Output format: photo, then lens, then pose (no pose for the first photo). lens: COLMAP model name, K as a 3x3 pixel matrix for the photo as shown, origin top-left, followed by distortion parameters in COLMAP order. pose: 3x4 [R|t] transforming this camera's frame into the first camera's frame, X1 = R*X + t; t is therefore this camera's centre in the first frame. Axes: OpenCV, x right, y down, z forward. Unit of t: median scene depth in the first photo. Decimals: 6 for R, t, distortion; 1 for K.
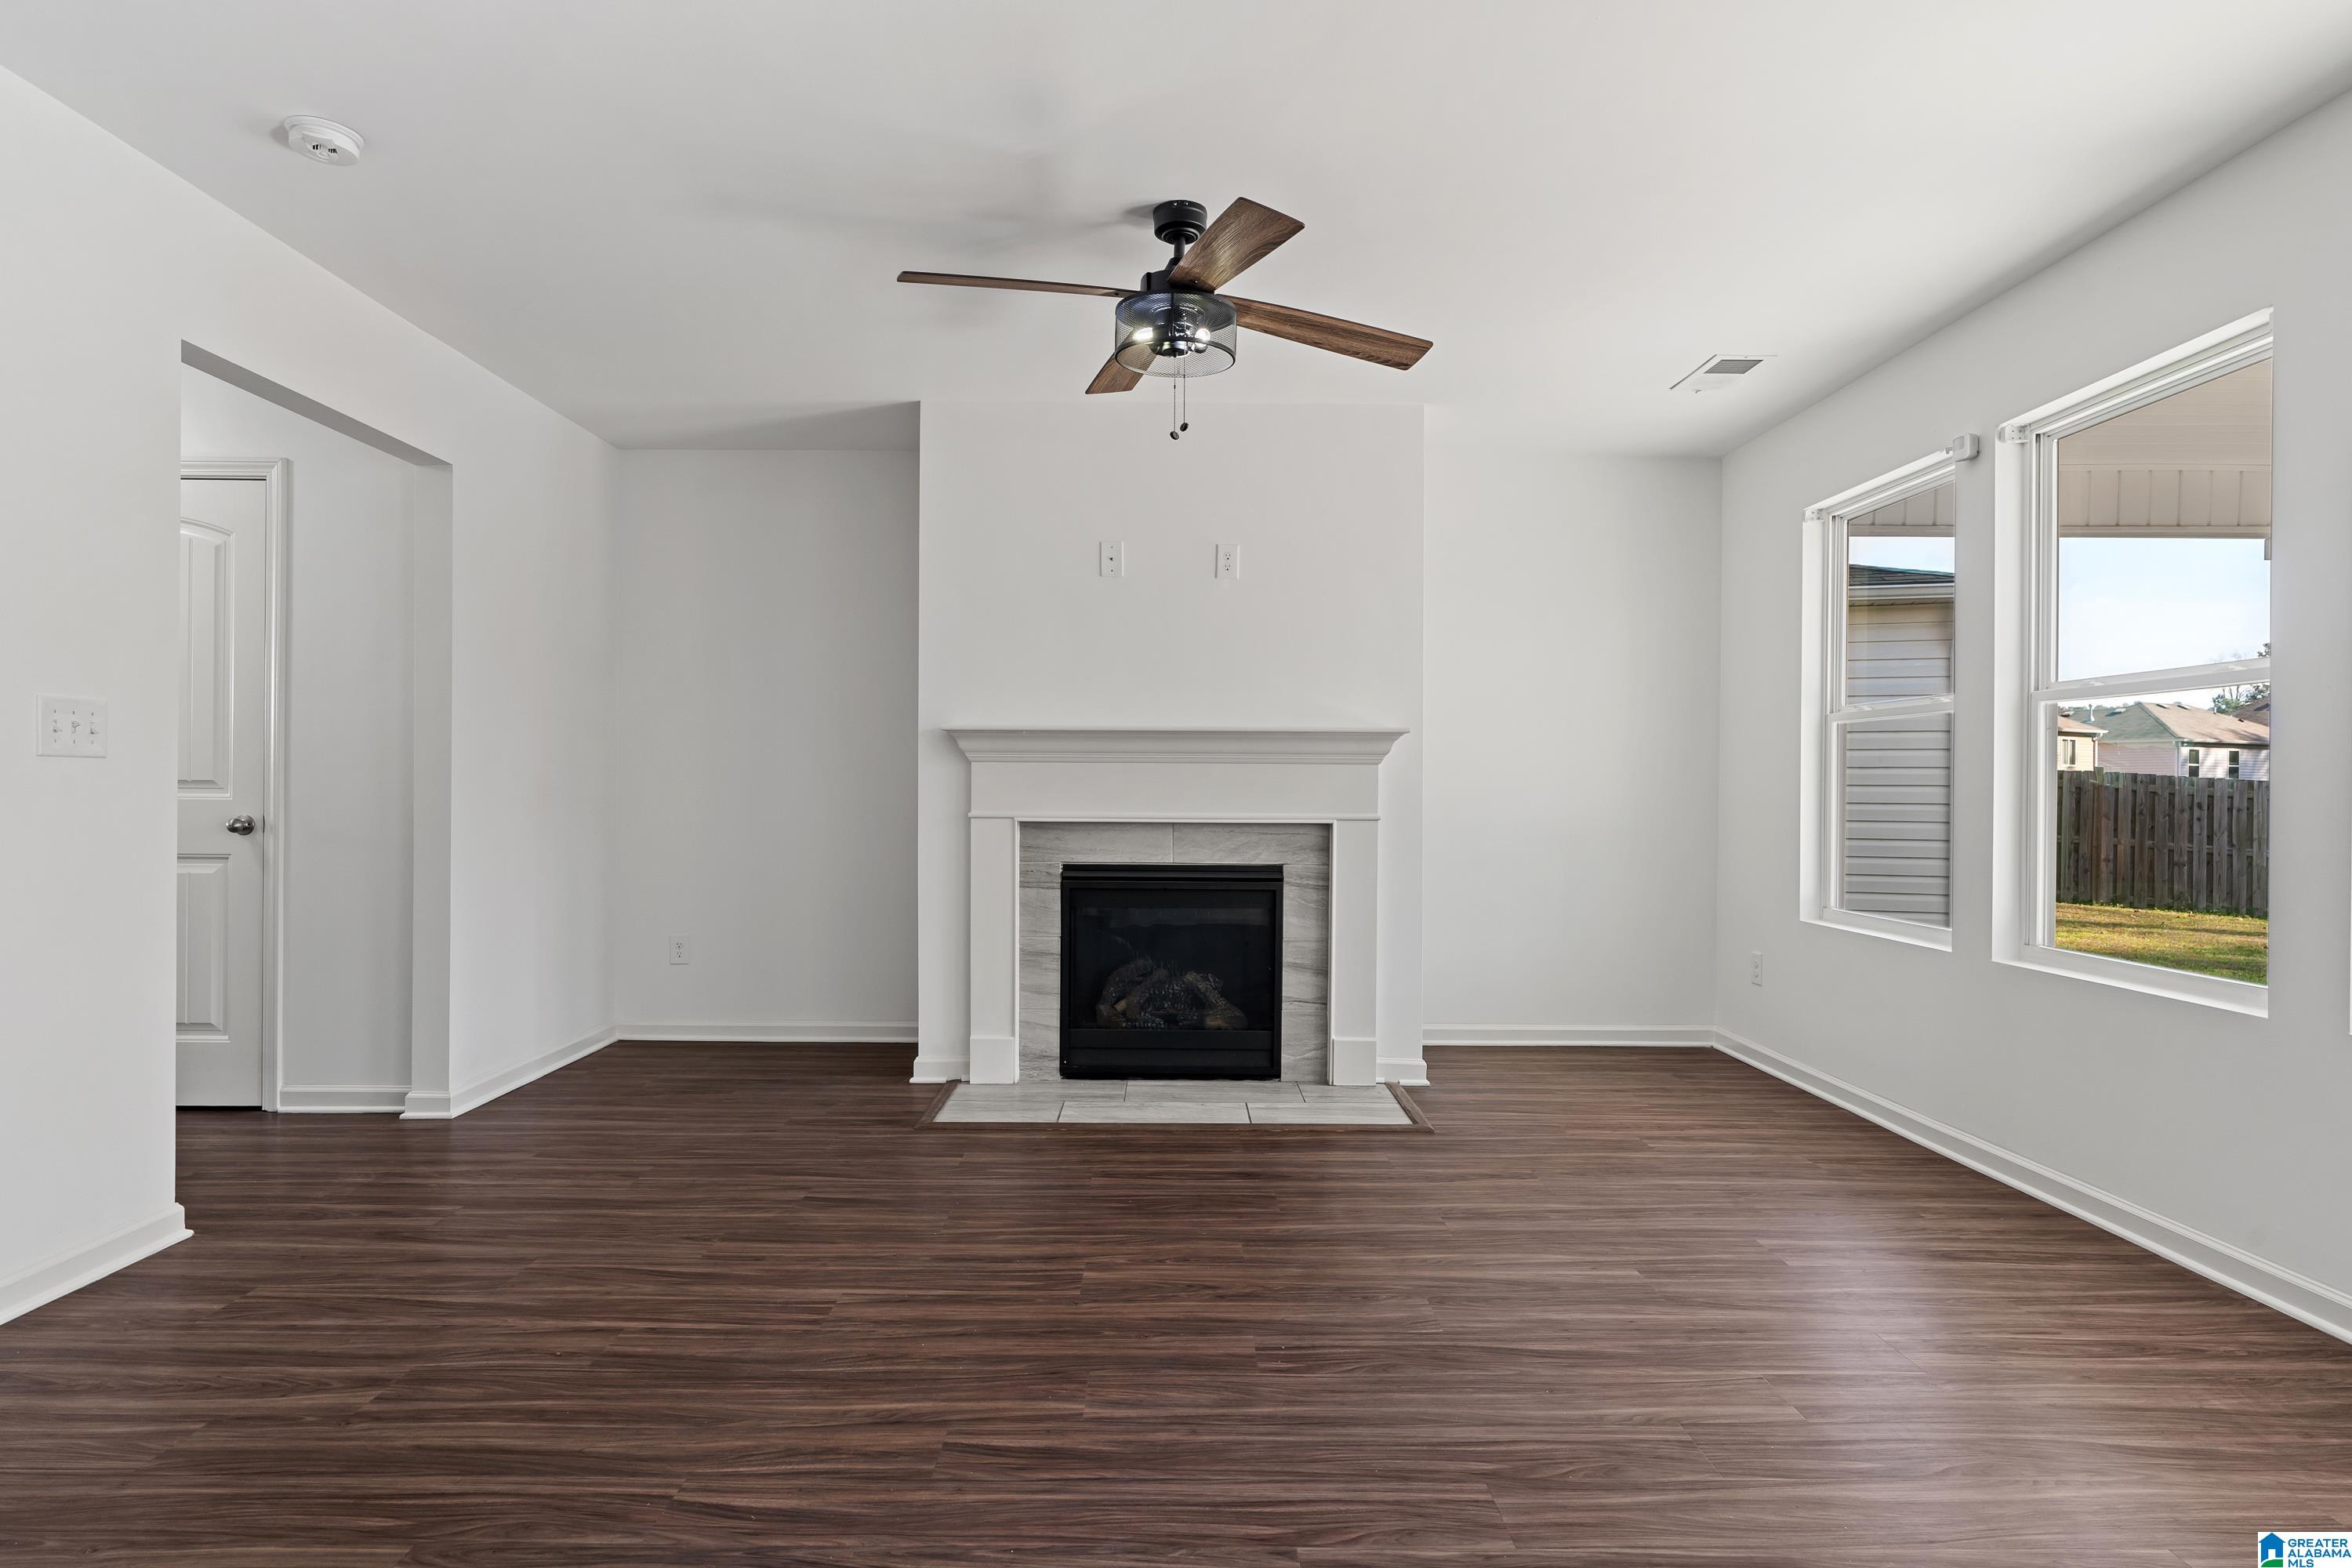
lens RADIAL K [[1285.1, 0, 1167.6], [0, 1285.1, 797.4], [0, 0, 1]] dist [-0.002258, 0.000350]
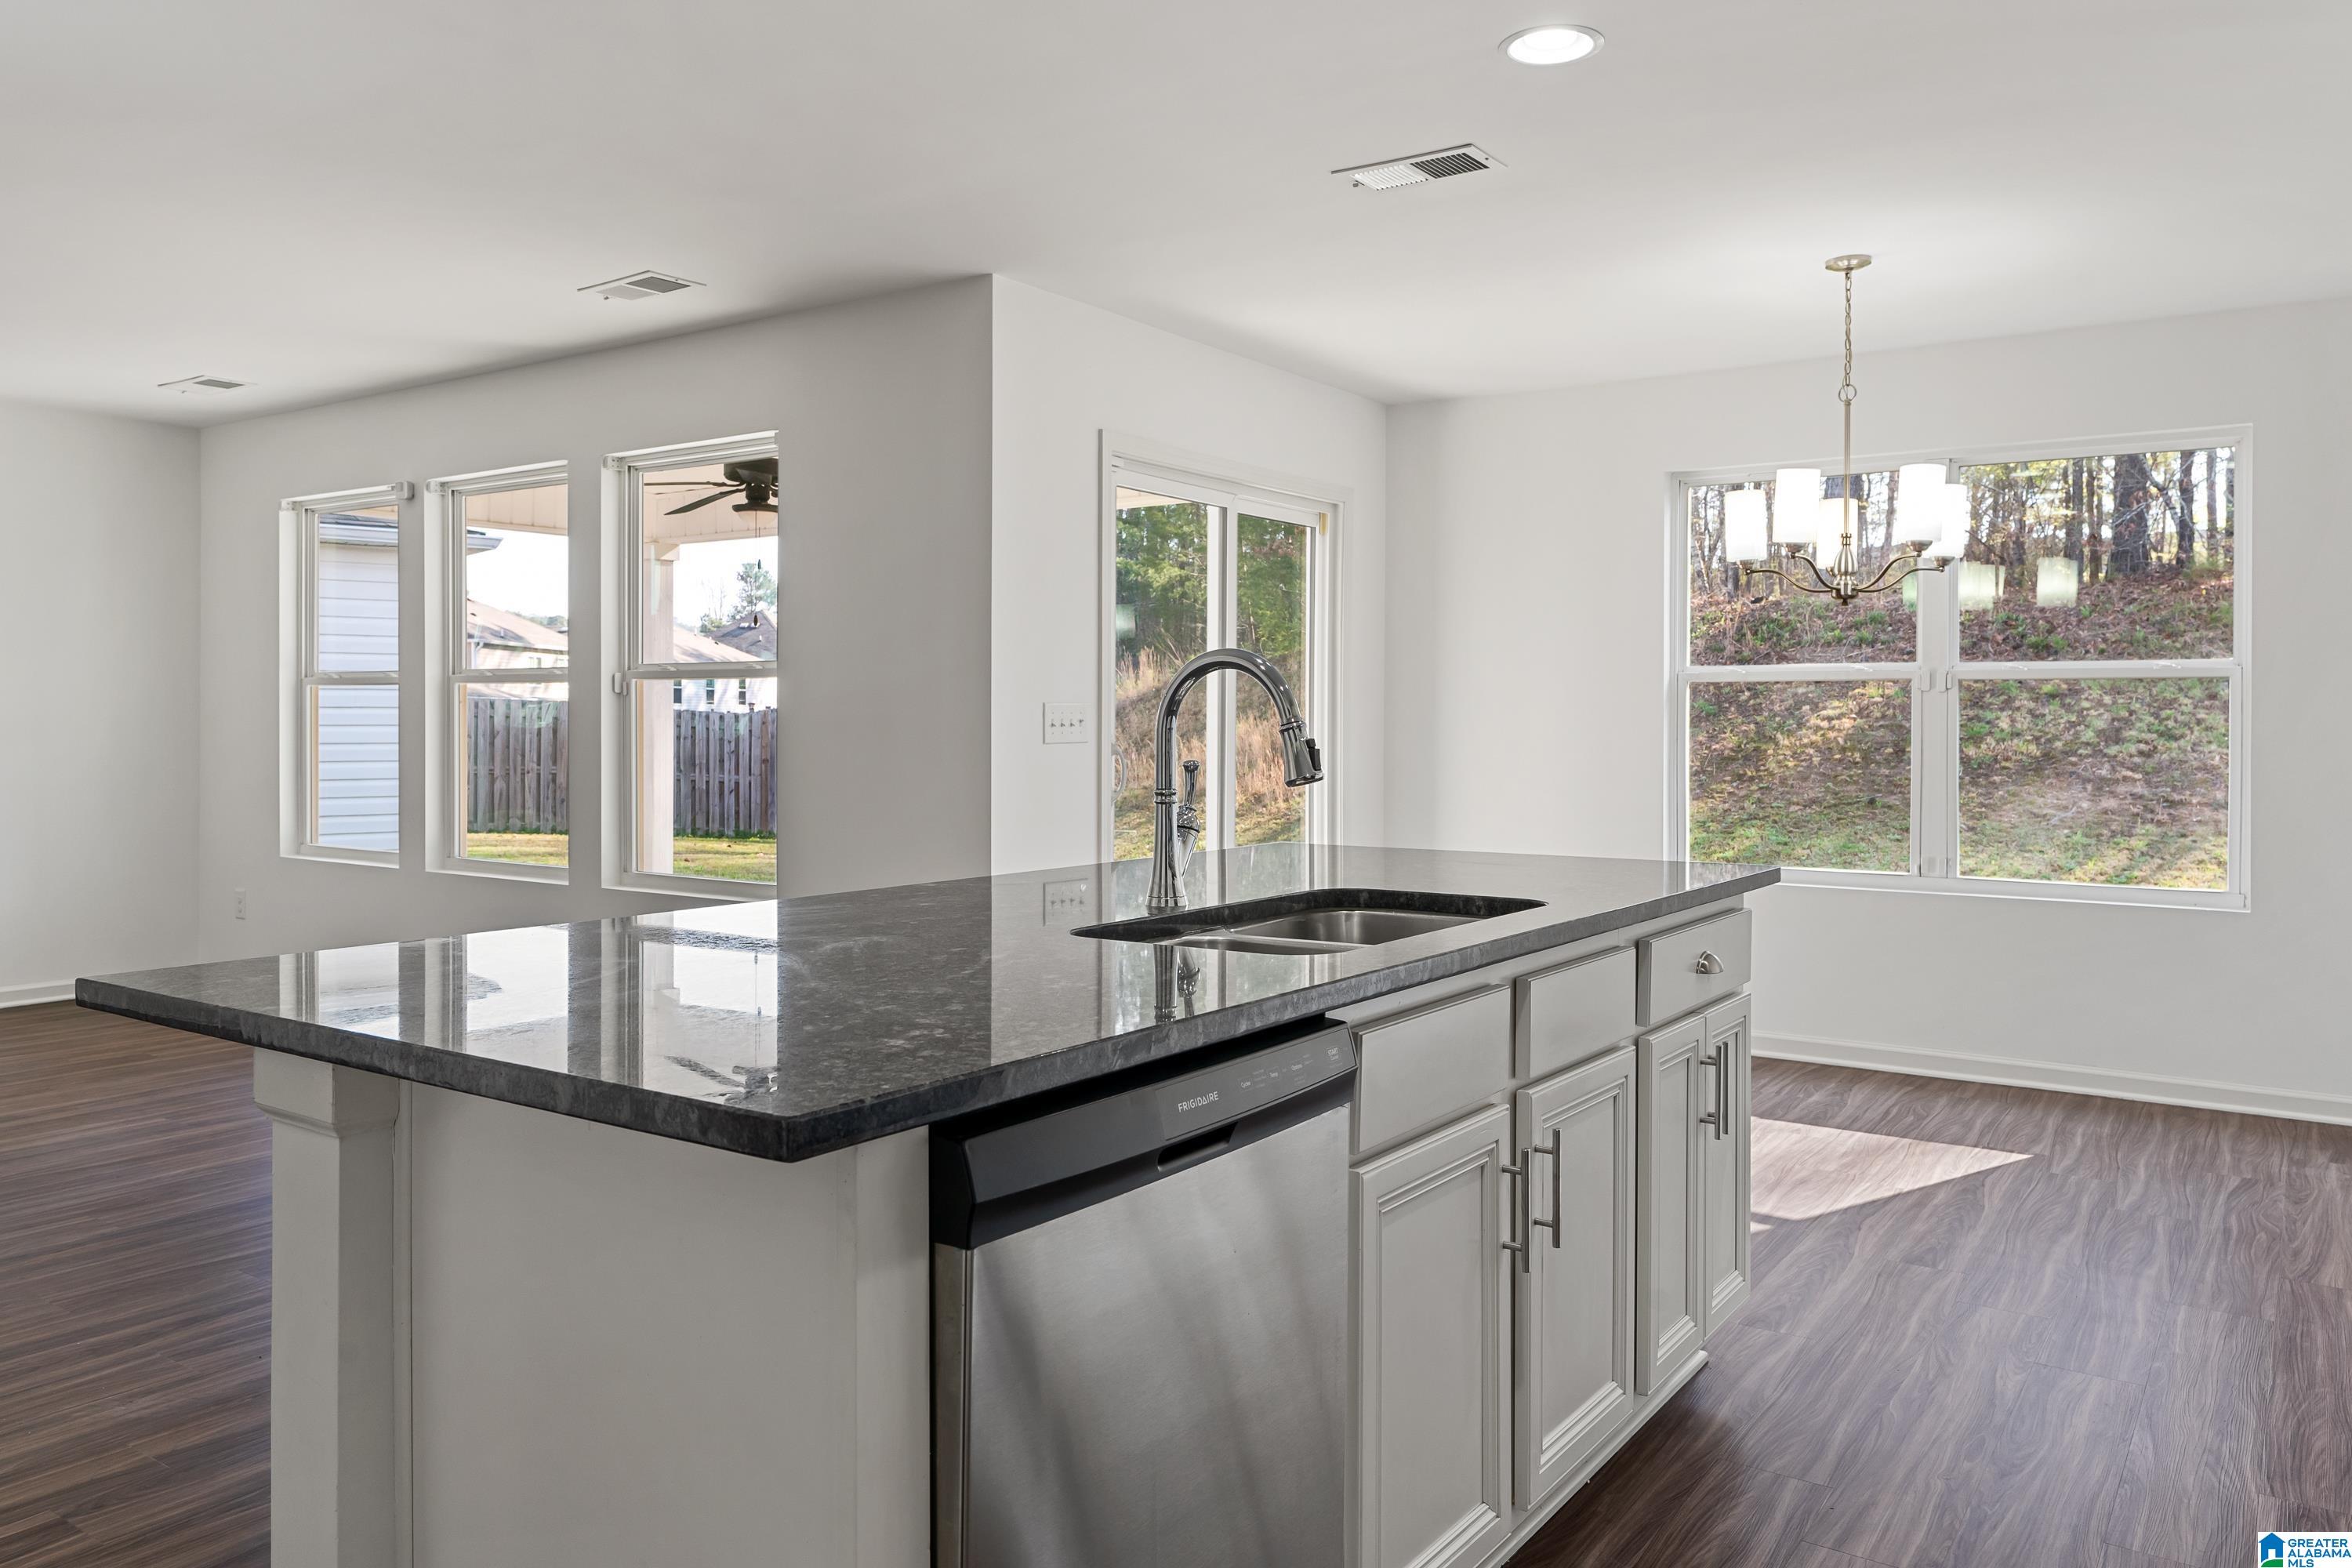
lens RADIAL K [[1651.1, 0, 1176.7], [0, 1651.1, 738.8], [0, 0, 1]] dist [0.000276, -0.001001]
pose [[0.571760, -0.013637, 0.820307, -0.268103], [0.004447, 0.999899, 0.013523, -0.026508], [-0.820409, -0.004084, 0.571763, -0.518866]]
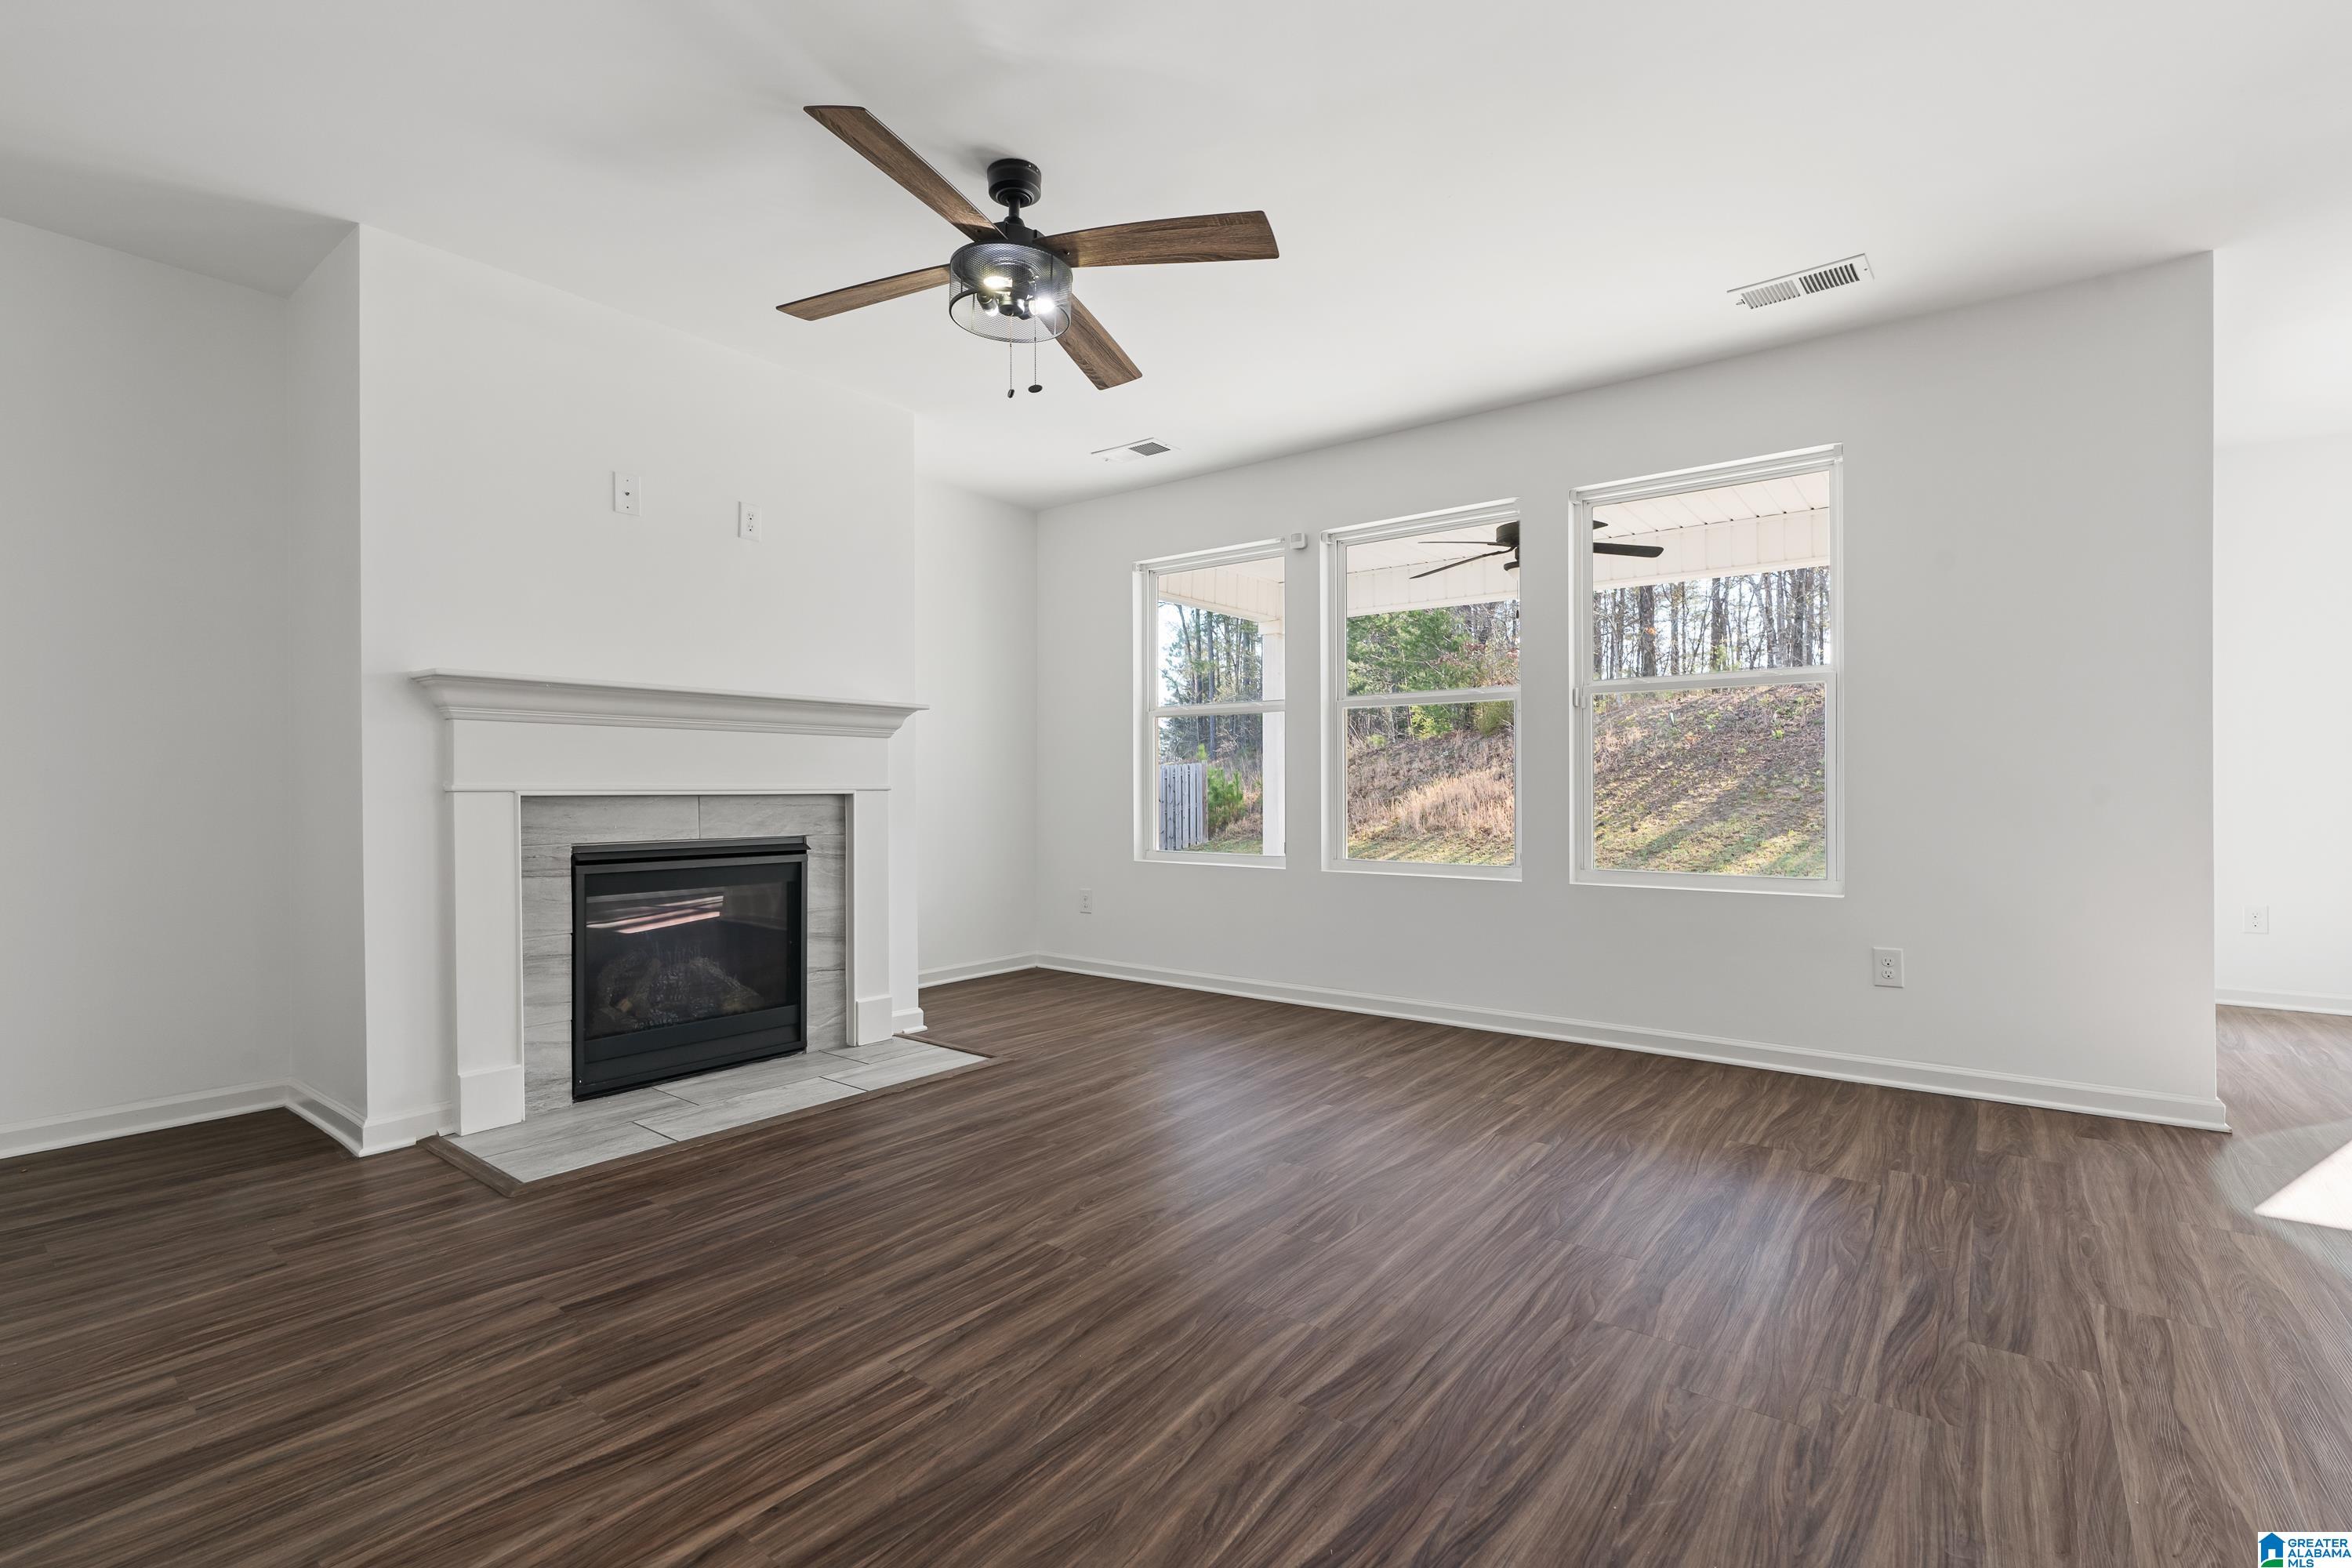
lens RADIAL K [[1071.1, 0, 1176.0], [0, 1071.1, 784.0], [0, 0, 1]] dist [-0.007328, 0.000199]
pose [[0.614306, -0.004341, 0.789056, -0.391583], [0.012639, 0.999911, -0.004339, 0.019568], [-0.788967, 0.012639, 0.614306, 0.264161]]
